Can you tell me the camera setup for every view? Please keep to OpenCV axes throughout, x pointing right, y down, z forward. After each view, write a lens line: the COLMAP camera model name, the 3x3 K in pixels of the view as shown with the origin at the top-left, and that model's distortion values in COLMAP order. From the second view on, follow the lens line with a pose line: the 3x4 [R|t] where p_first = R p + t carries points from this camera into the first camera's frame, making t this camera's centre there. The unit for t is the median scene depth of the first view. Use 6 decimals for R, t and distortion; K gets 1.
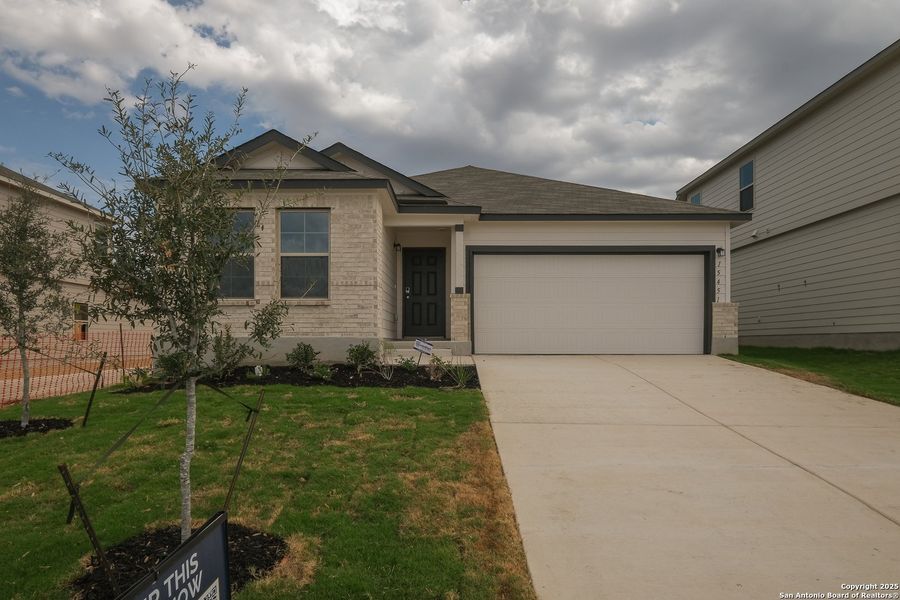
lens RADIAL K [[542.1, 0, 455.9], [0, 542.1, 333.8], [0, 0, 1]] dist [-0.005839, -0.001953]
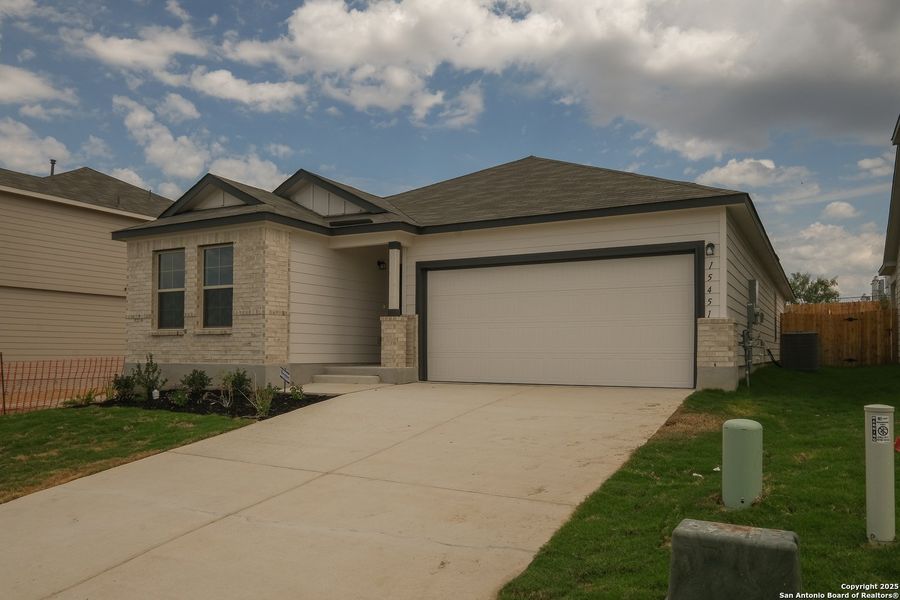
lens RADIAL K [[669.1, 0, 454.6], [0, 669.1, 331.6], [0, 0, 1]] dist [0.010137, 0.001825]
pose [[0.873908, -0.012921, -0.485919, 0.599323], [0.003356, 0.999783, -0.020549, -0.021830], [0.486080, 0.016327, 0.873762, 0.048679]]
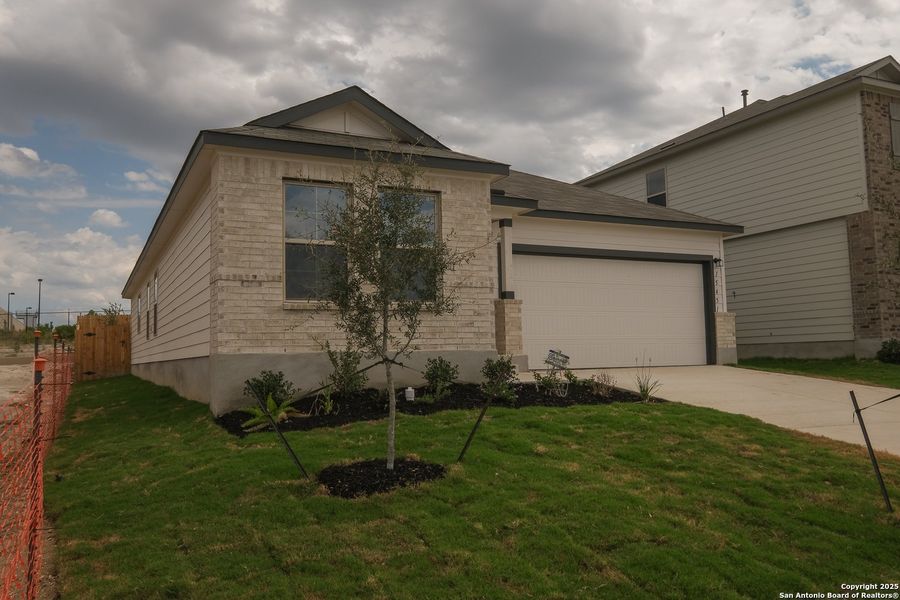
lens RADIAL K [[736.7, 0, 450.0], [0, 736.7, 303.6], [0, 0, 1]] dist [0.005010, 0.002364]
pose [[0.892659, 0.014892, 0.450487, -0.548006], [0.016888, 0.997647, -0.066444, 0.007685], [-0.450416, 0.066919, 0.890307, 0.010397]]
